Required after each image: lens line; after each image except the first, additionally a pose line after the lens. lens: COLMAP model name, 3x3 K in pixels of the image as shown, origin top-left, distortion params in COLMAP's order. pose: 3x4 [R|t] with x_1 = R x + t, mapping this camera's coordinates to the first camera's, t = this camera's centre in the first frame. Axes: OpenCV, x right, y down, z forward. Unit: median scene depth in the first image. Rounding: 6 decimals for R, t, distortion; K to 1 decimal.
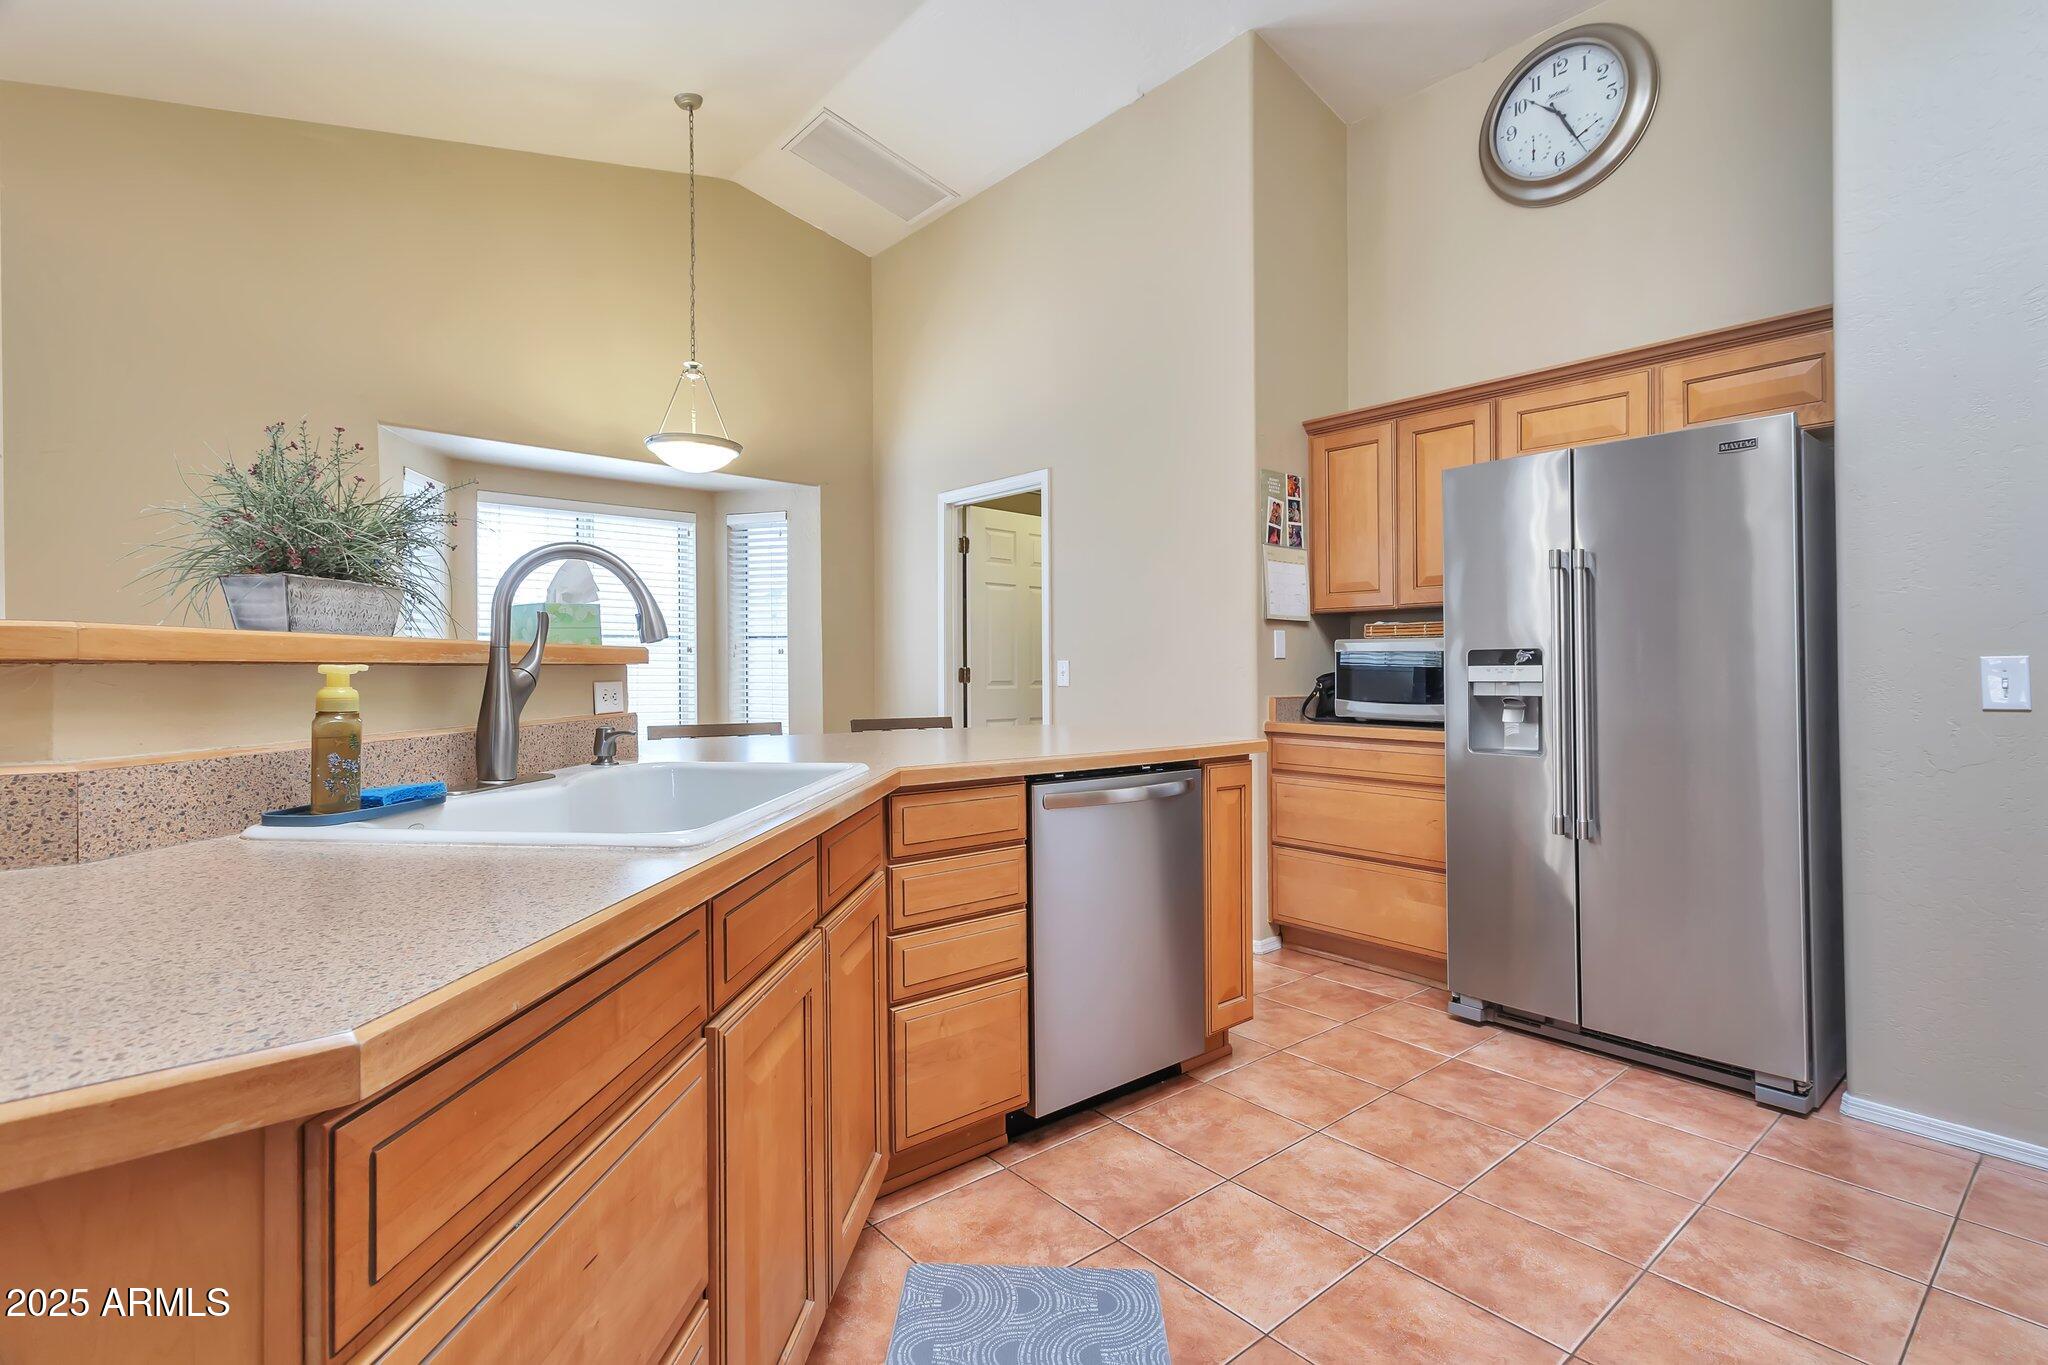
lens RADIAL K [[954.9, 0, 1029.1], [0, 954.9, 669.0], [0, 0, 1]] dist [0.004436, 0.000464]
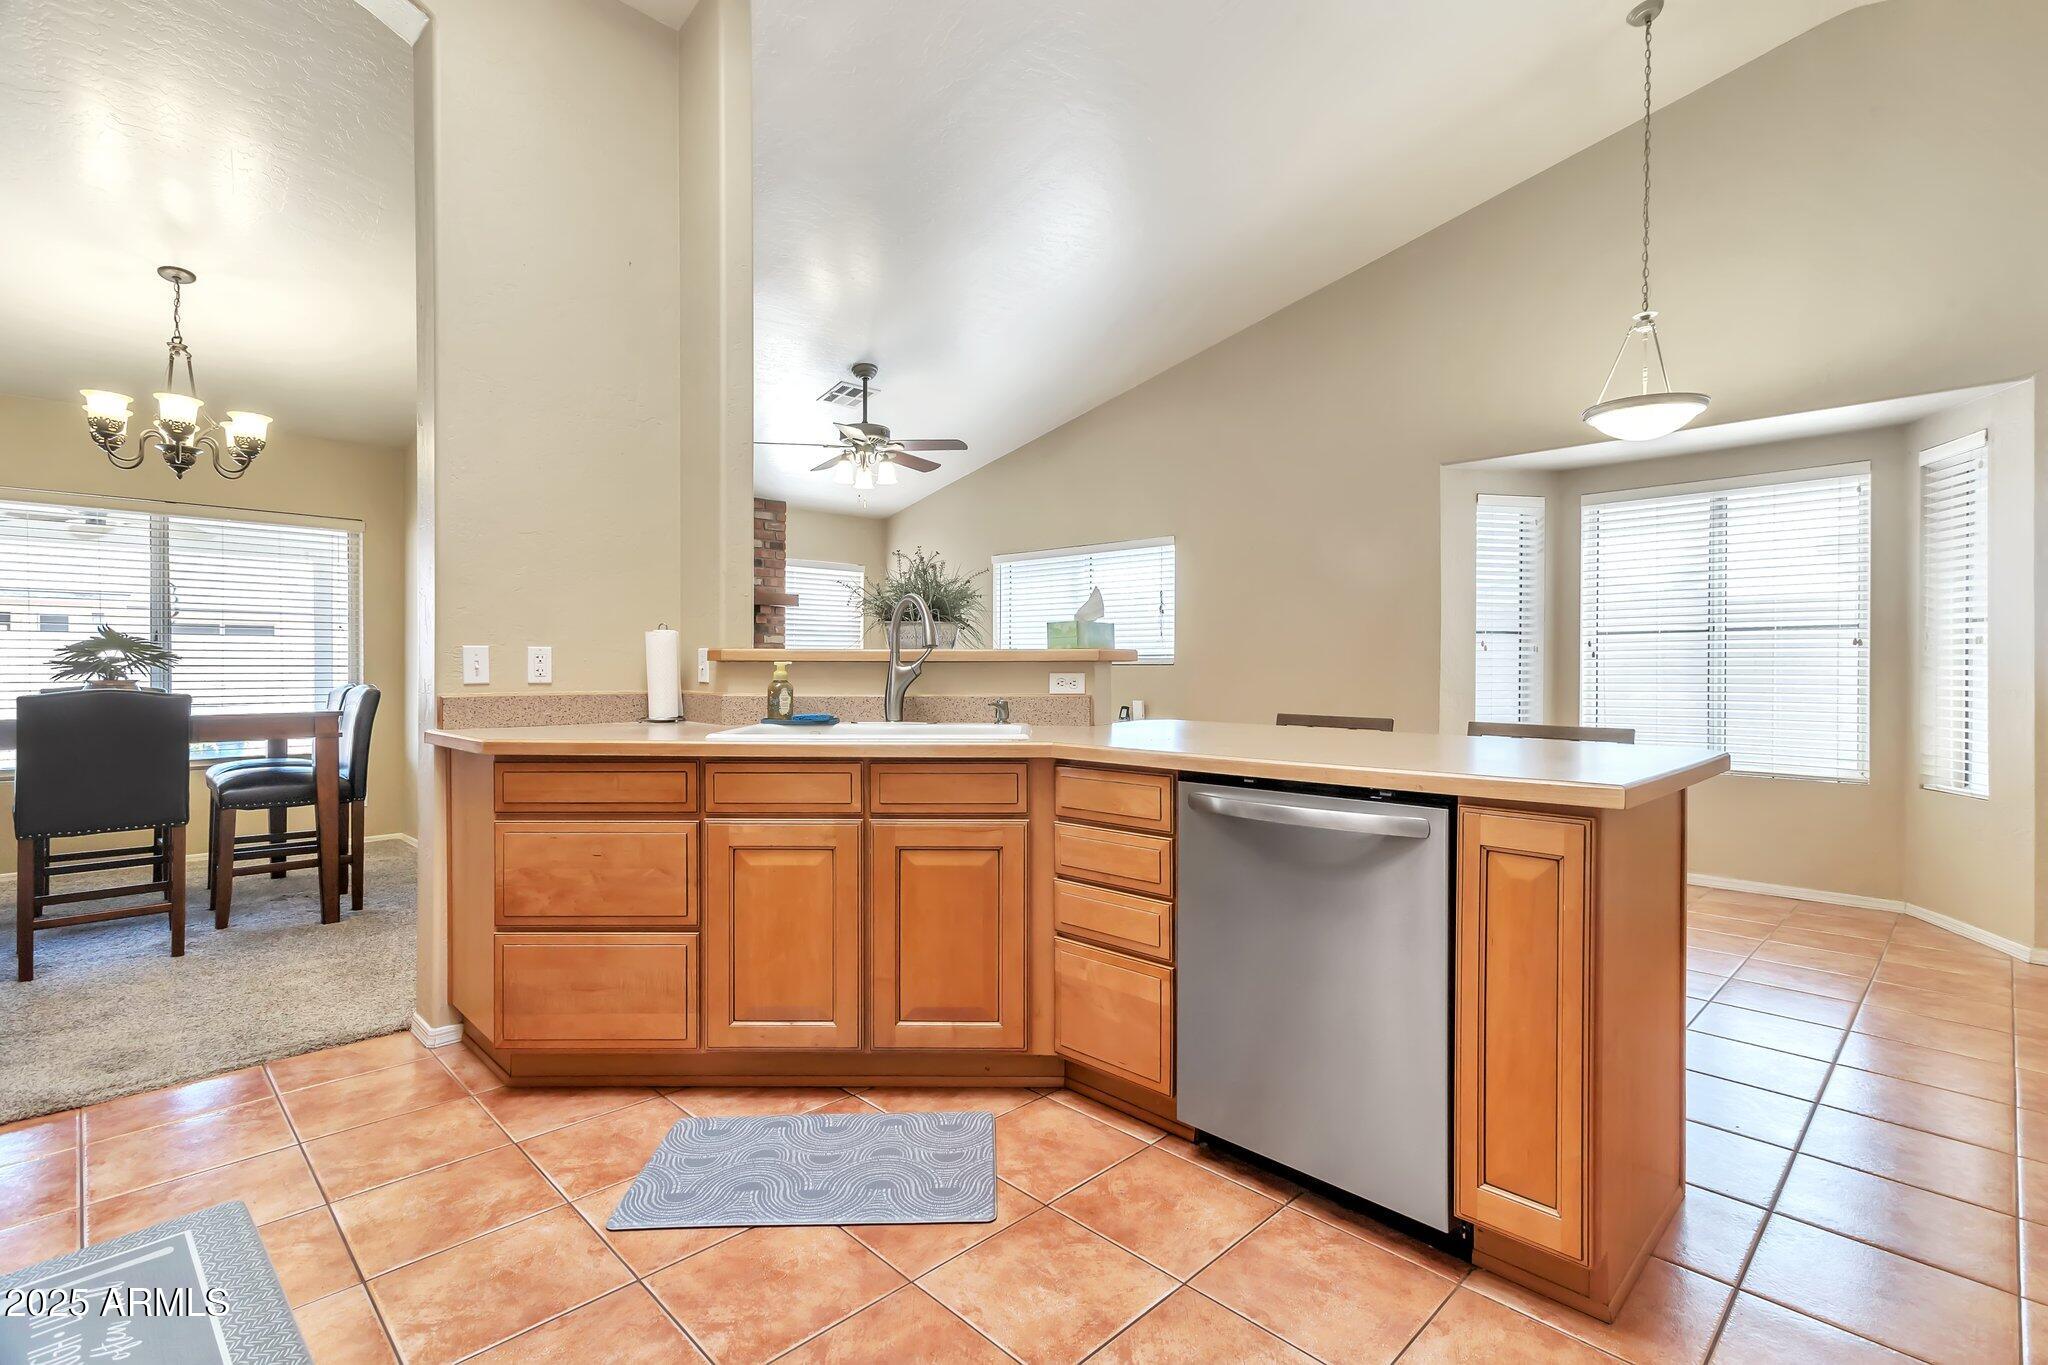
lens RADIAL K [[954.9, 0, 1029.1], [0, 954.9, 669.0], [0, 0, 1]] dist [0.004436, 0.000464]
pose [[0.074352, -0.001806, -0.997230, 0.799870], [-0.000384, 0.999998, -0.001840, 0.007936], [0.997232, 0.000520, 0.074351, 0.634896]]
